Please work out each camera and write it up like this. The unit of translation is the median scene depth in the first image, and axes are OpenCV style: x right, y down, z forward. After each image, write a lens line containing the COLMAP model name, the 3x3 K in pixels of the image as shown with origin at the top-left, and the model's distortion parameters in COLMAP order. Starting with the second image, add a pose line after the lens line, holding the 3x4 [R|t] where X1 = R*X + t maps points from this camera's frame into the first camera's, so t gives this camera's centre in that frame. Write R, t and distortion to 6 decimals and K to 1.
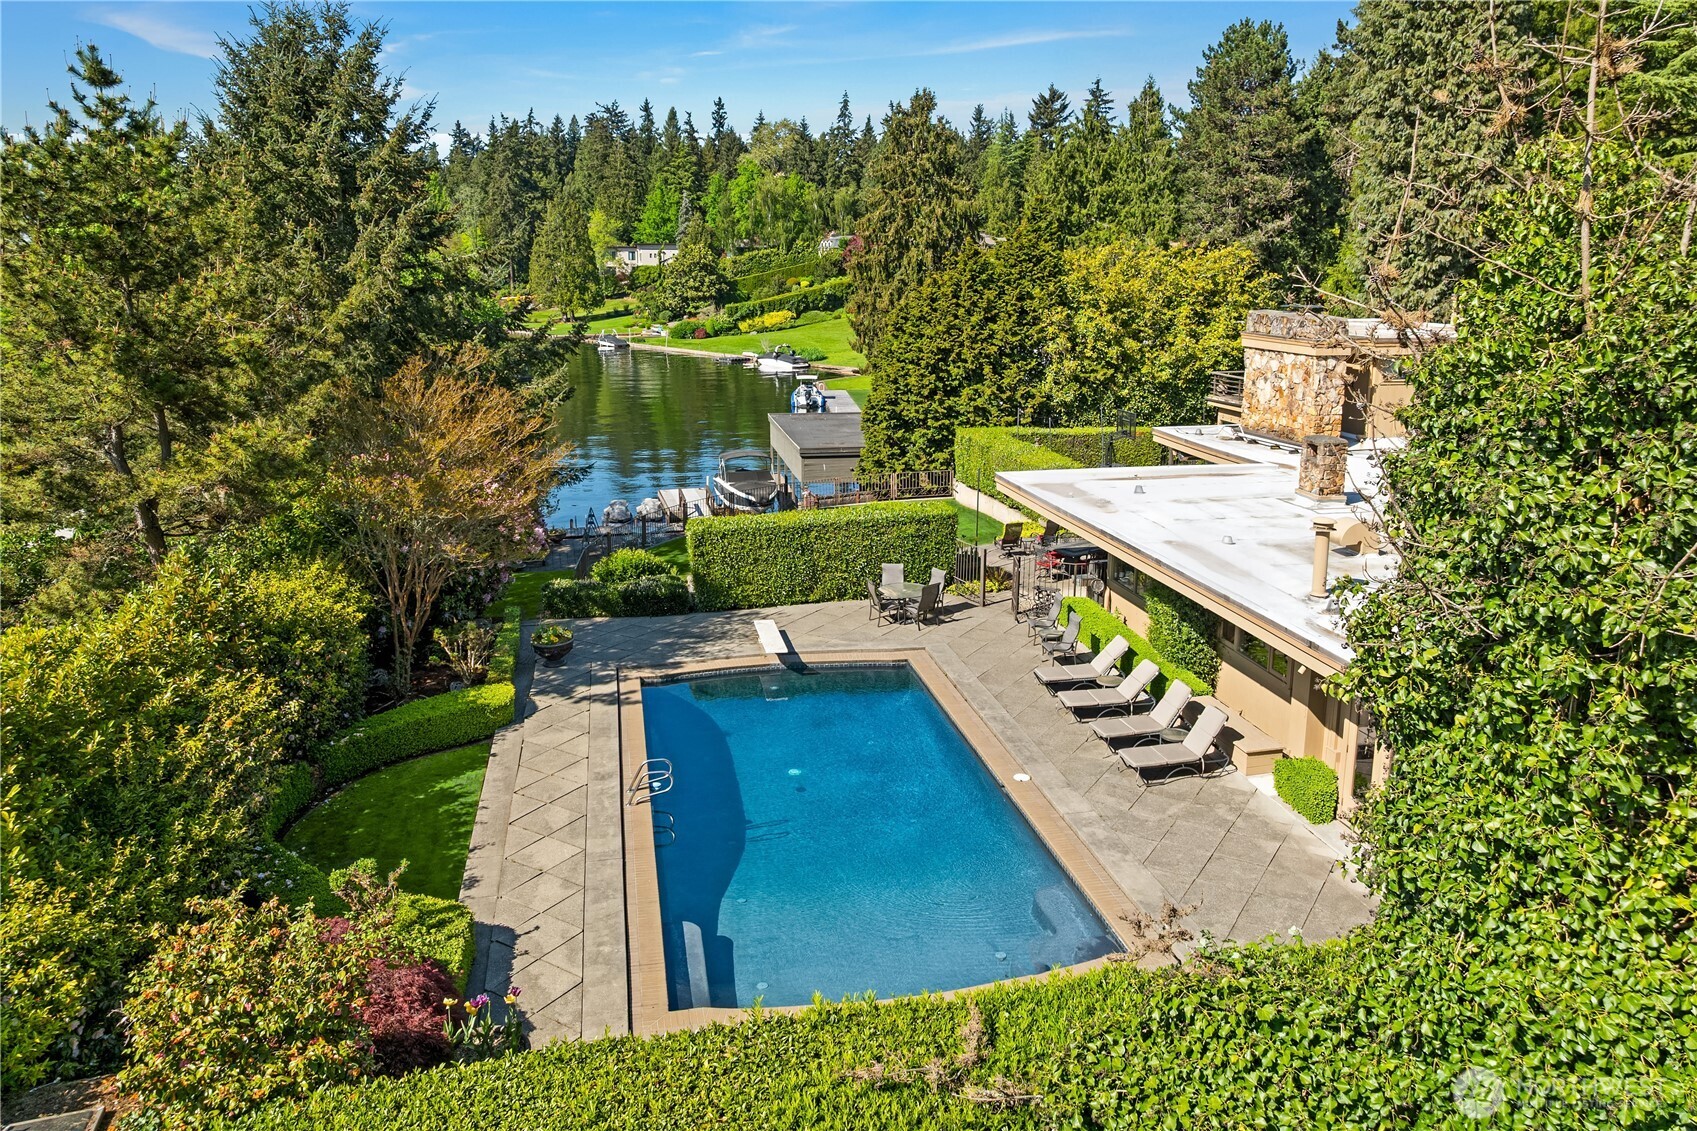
lens RADIAL K [[1195.9, 0, 892.5], [0, 1195.9, 504.6], [0, 0, 1]] dist [-0.035079, 0.006351]
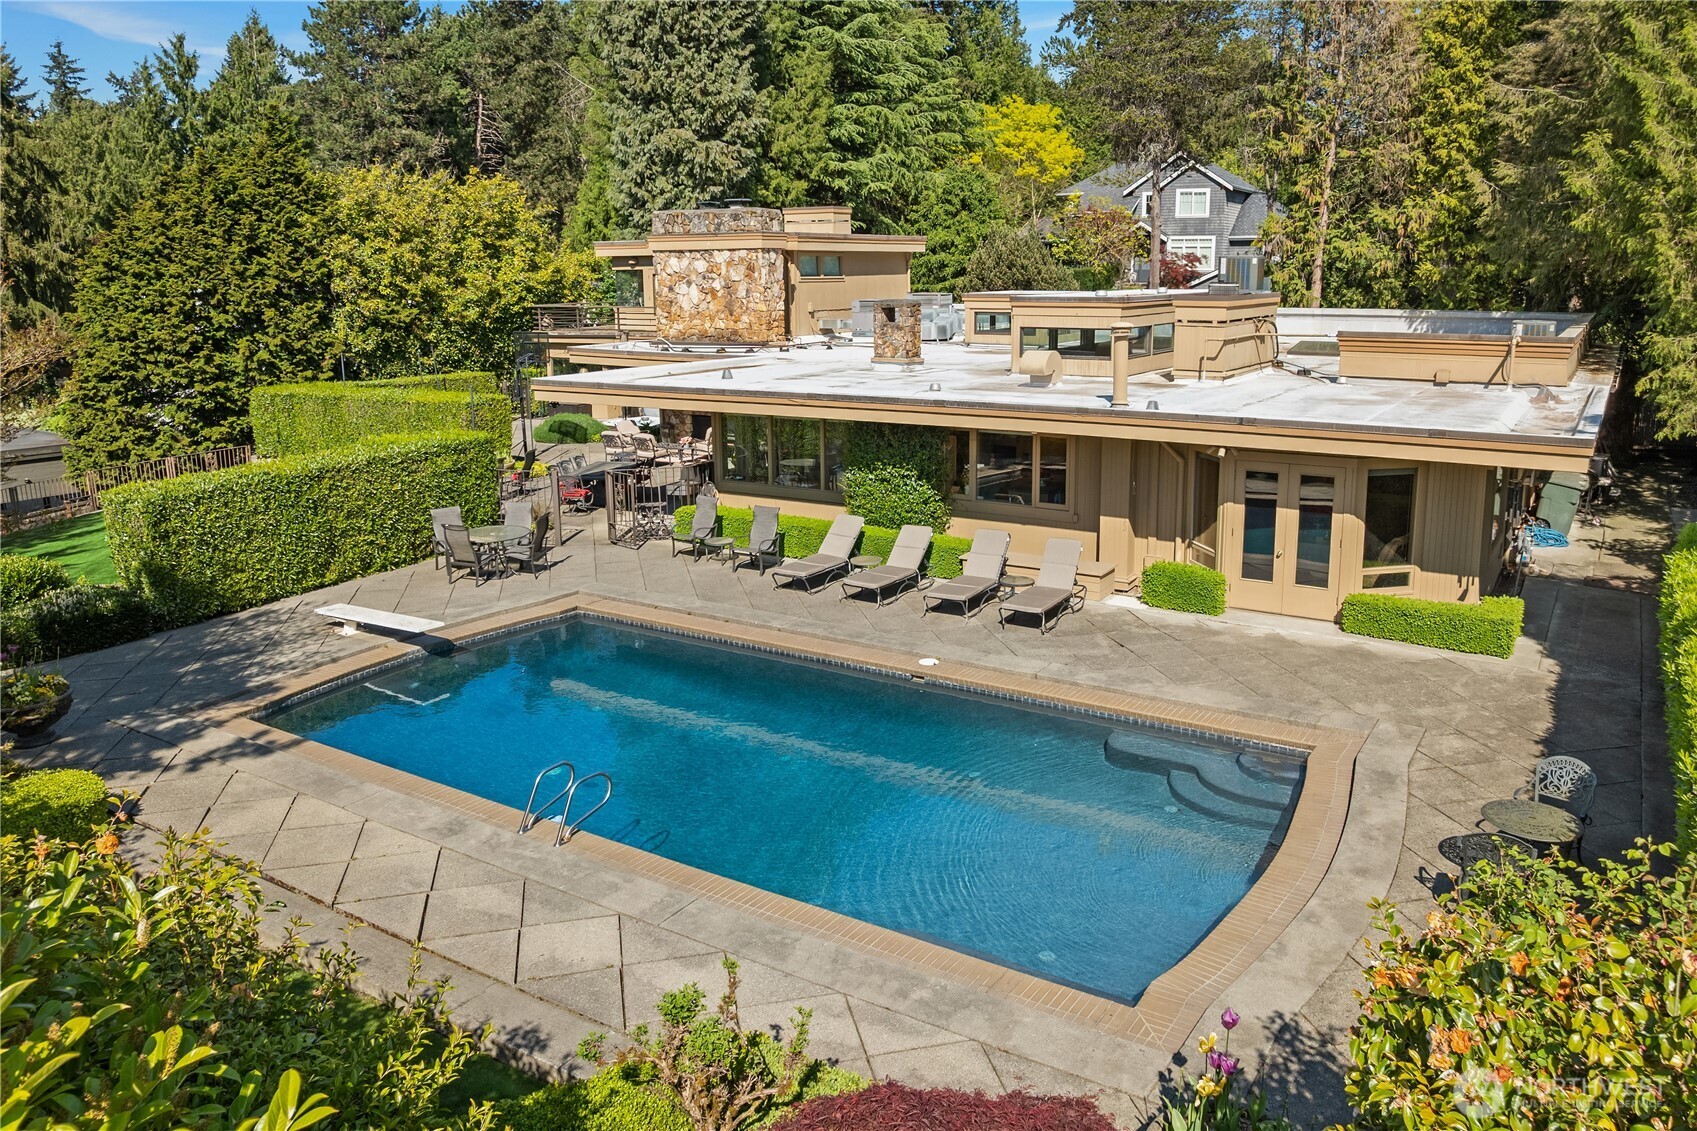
lens RADIAL K [[1195.9, 0, 892.5], [0, 1195.9, 504.6], [0, 0, 1]] dist [-0.035079, 0.006351]
pose [[0.704951, -0.148450, 0.693546, -0.184737], [0.152993, 0.986657, 0.055681, 0.028811], [-0.692558, 0.066856, 0.718257, 0.169304]]
